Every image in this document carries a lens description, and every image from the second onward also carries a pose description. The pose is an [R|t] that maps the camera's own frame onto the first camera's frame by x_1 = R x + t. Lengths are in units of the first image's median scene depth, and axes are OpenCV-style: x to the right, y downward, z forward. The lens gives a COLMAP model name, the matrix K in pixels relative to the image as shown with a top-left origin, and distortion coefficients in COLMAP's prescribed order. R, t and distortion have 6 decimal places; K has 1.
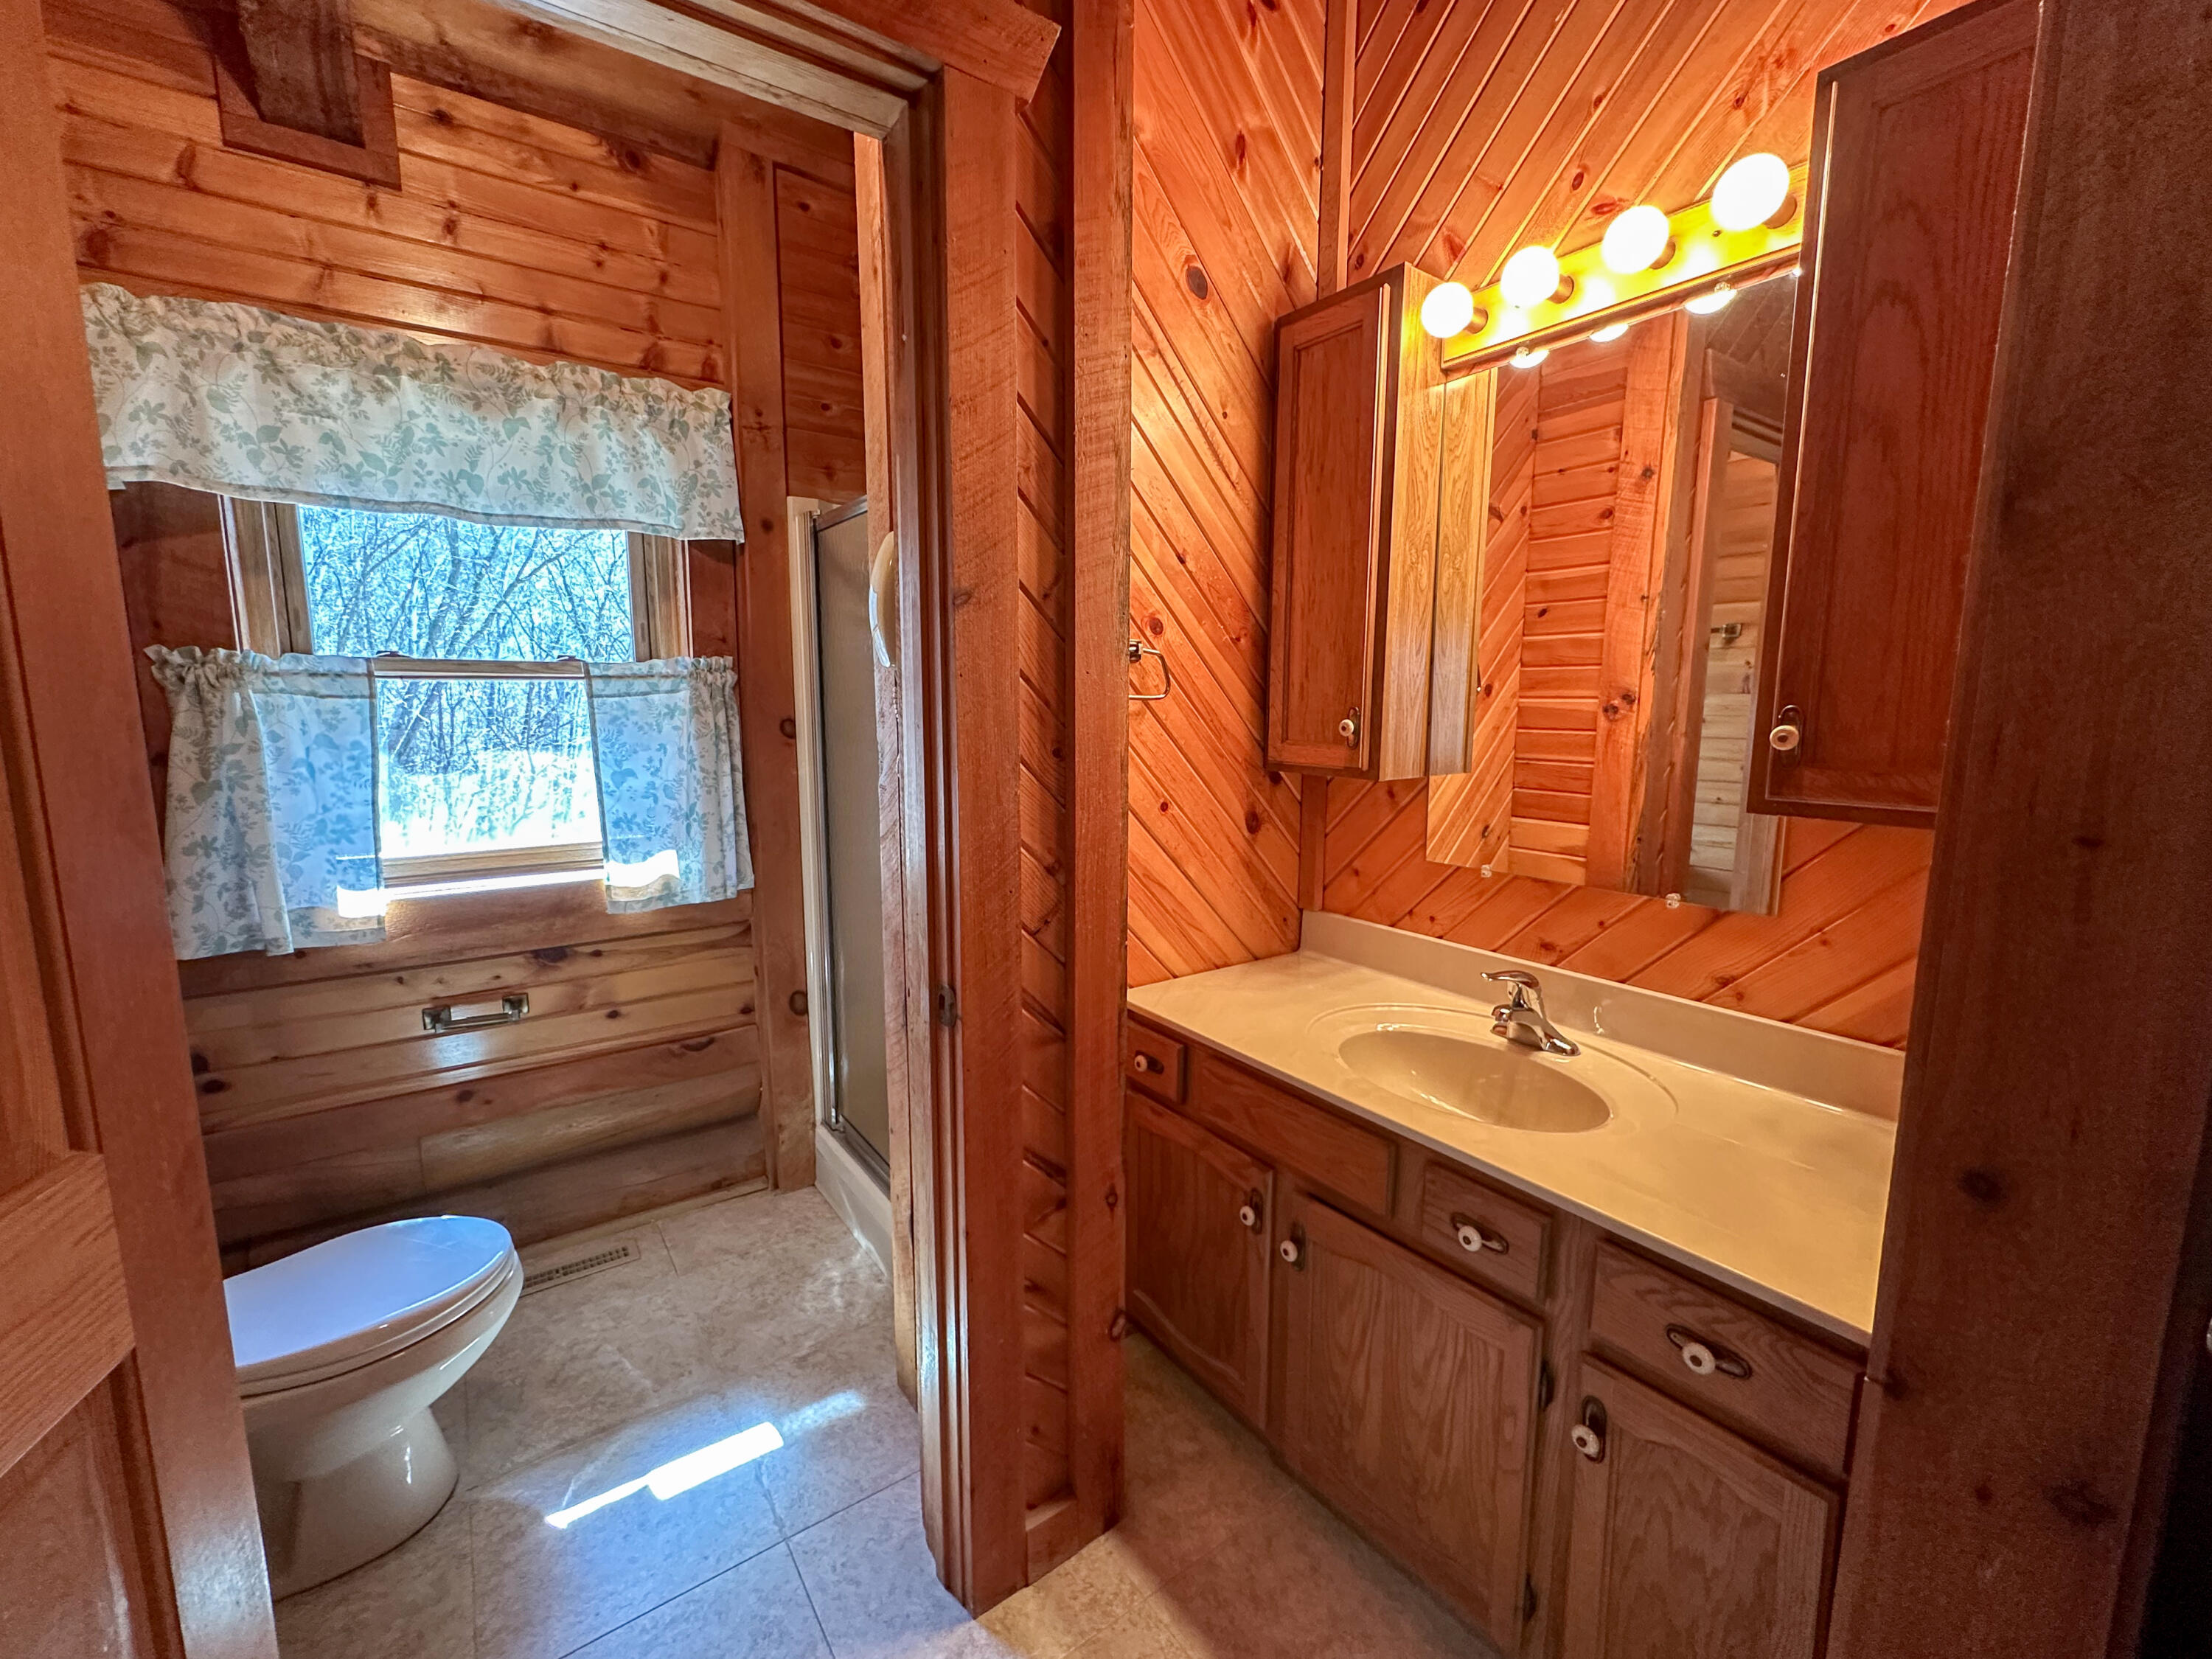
lens RADIAL K [[897.3, 0, 1101.9], [0, 897.3, 828.8], [0, 0, 1]] dist [-0.001337, 0.000032]
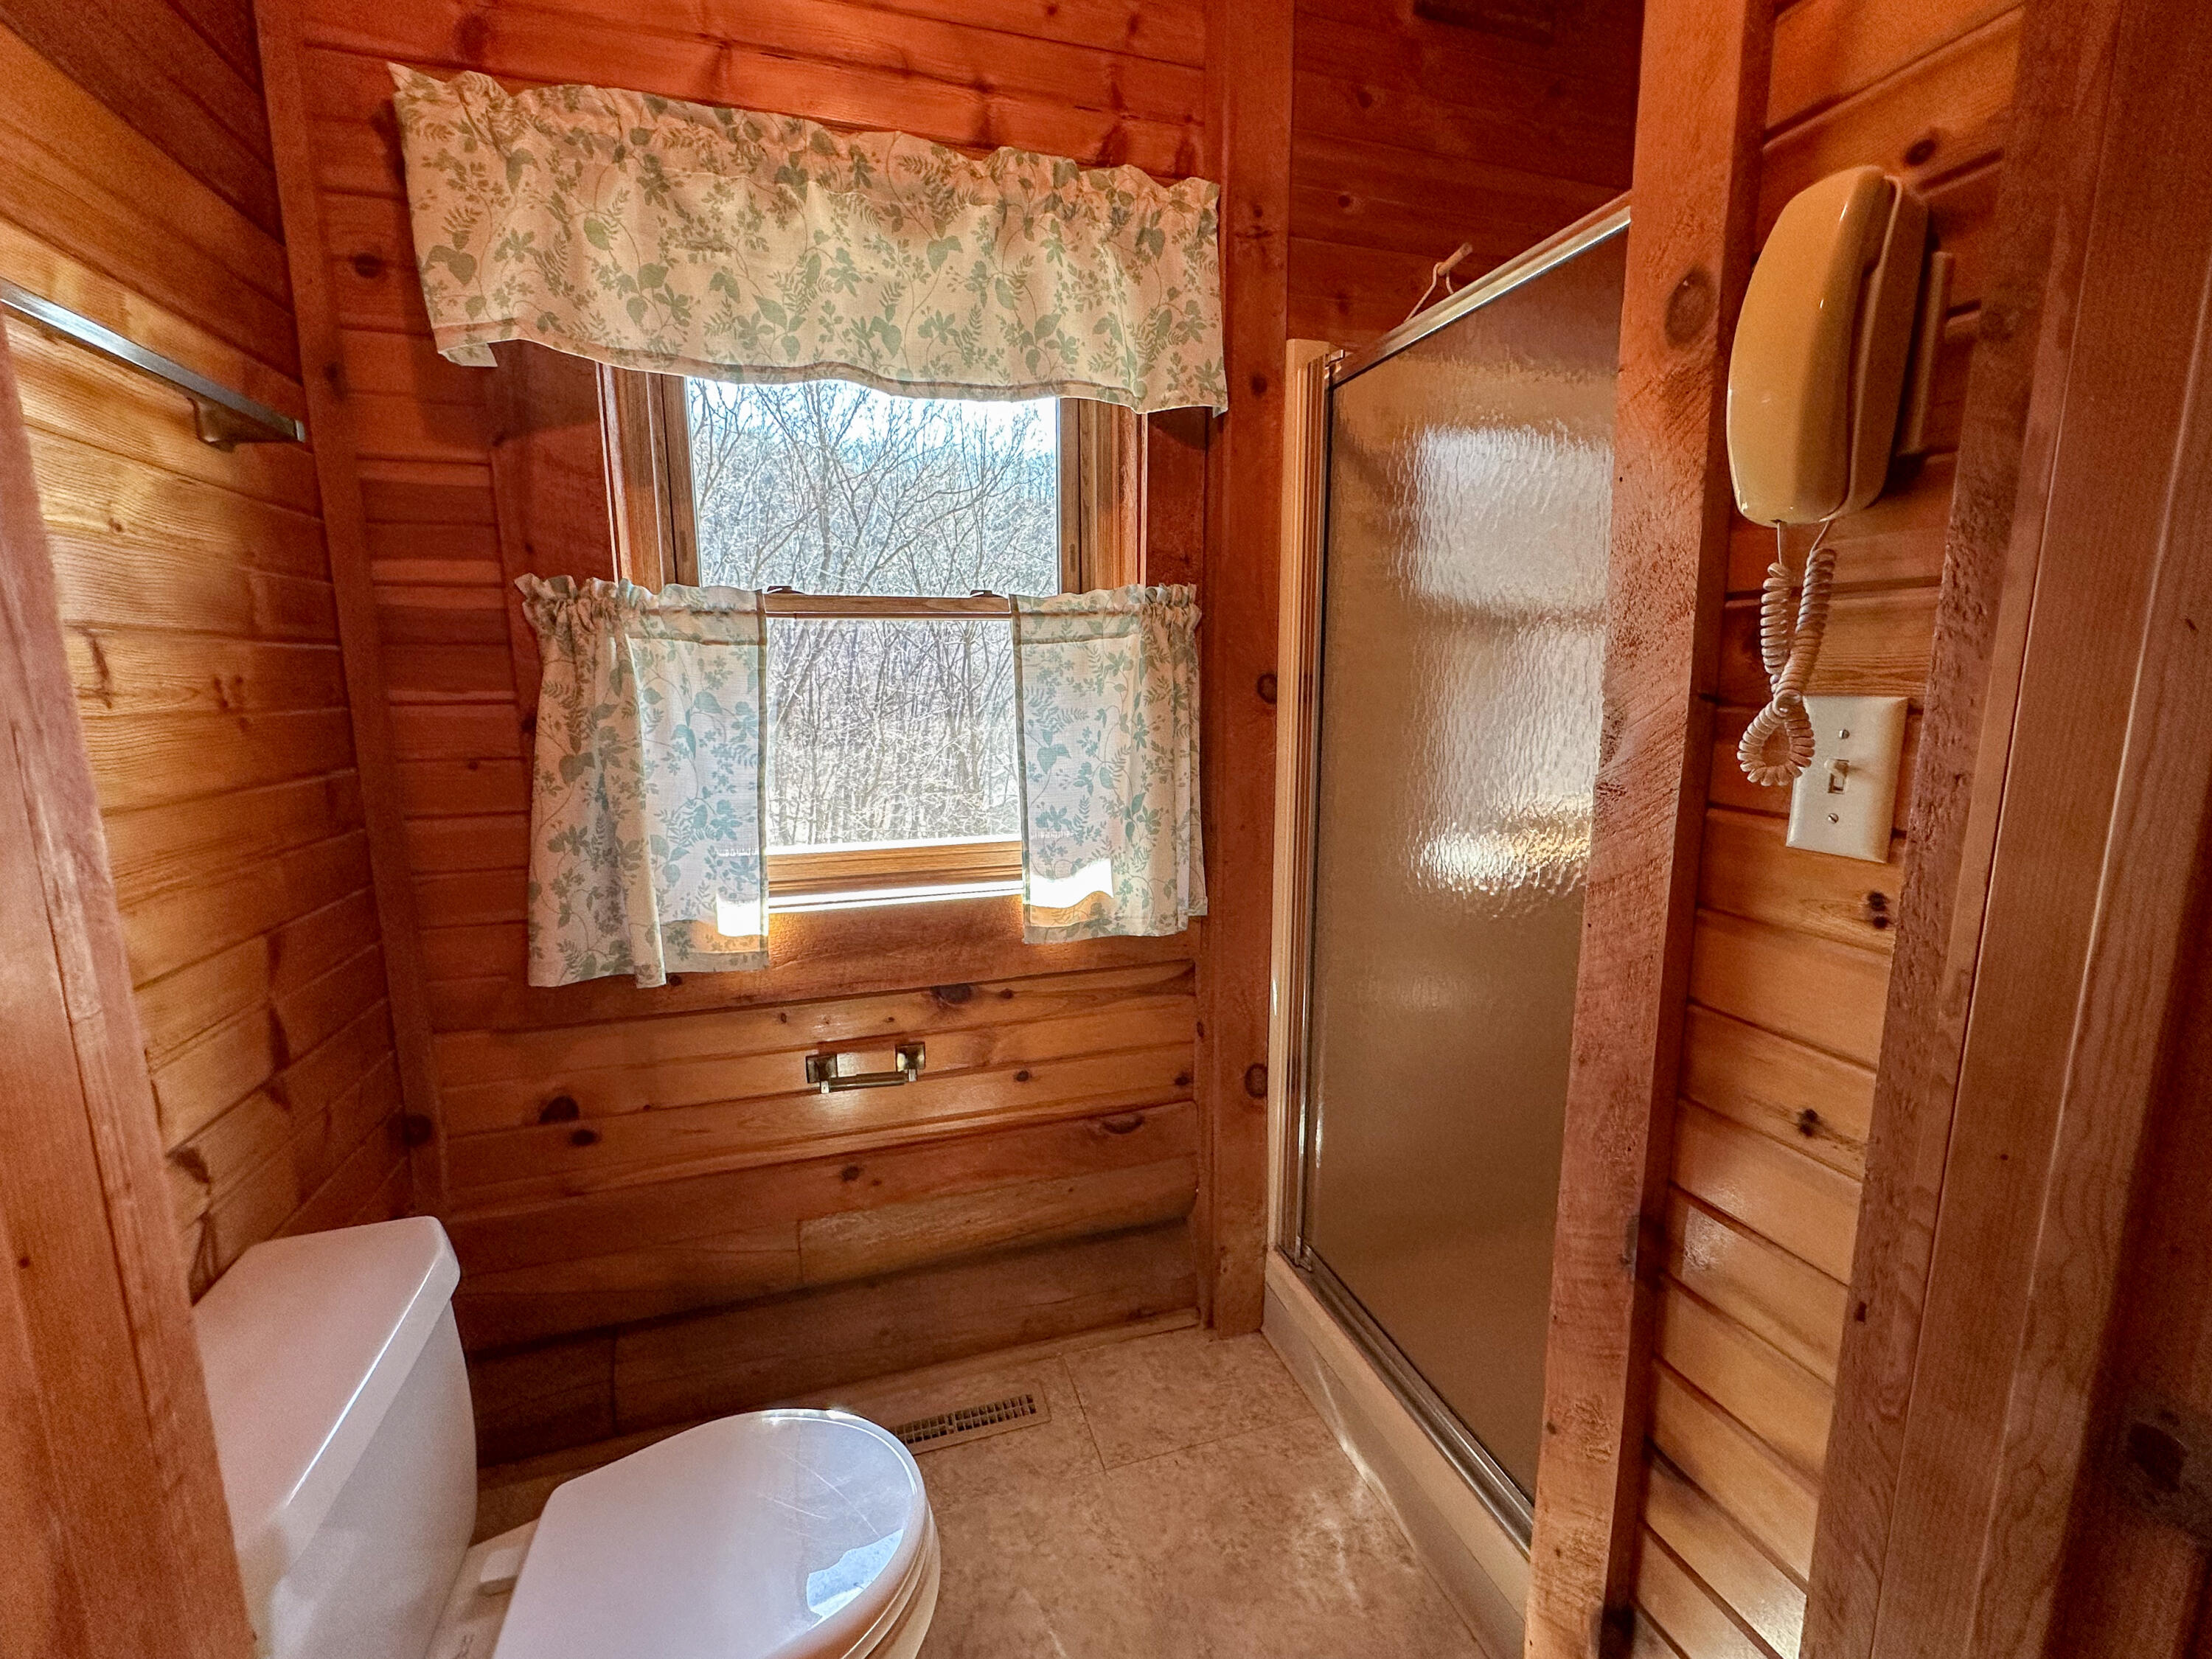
lens RADIAL K [[897.3, 0, 1107.7], [0, 897.3, 824.5], [0, 0, 1]] dist [-0.001337, 0.000032]
pose [[0.951765, 0.039743, -0.304242, -0.292374], [-0.034333, 0.999143, 0.023111, -0.022822], [0.304900, -0.011551, 0.952314, 0.357414]]
